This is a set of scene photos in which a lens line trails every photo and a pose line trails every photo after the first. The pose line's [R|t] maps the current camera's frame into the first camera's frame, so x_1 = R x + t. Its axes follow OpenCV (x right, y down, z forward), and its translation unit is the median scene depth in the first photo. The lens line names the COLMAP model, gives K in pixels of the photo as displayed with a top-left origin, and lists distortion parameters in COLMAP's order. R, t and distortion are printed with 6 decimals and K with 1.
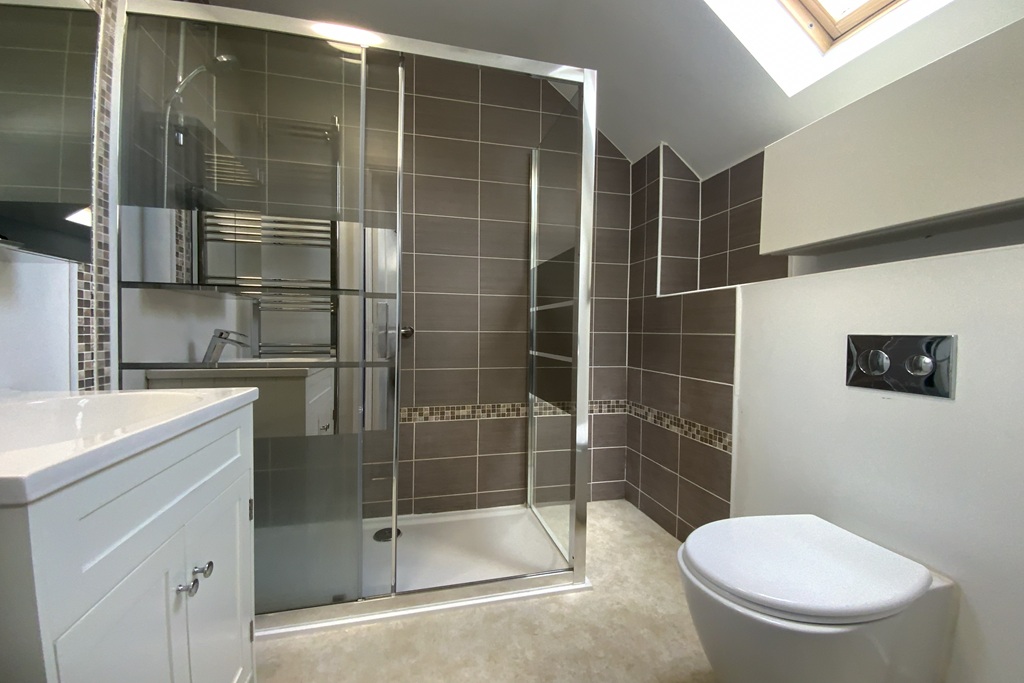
lens RADIAL K [[412.0, 0, 517.3], [0, 412.0, 340.3], [0, 0, 1]] dist [0.006571, -0.009389]
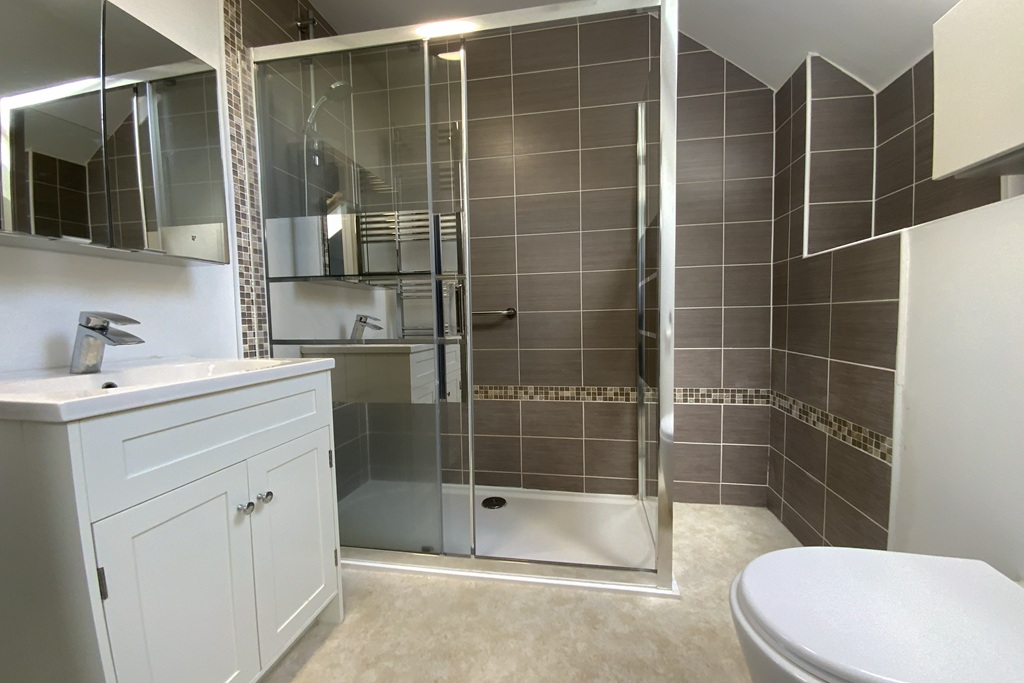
lens RADIAL K [[412.0, 0, 512.4], [0, 412.0, 343.7], [0, 0, 1]] dist [0.006571, -0.009389]
pose [[0.912653, -0.000487, -0.408735, 0.210747], [0.017786, 0.999099, 0.038524, 0.022518], [0.408348, -0.042429, 0.911840, 0.079497]]
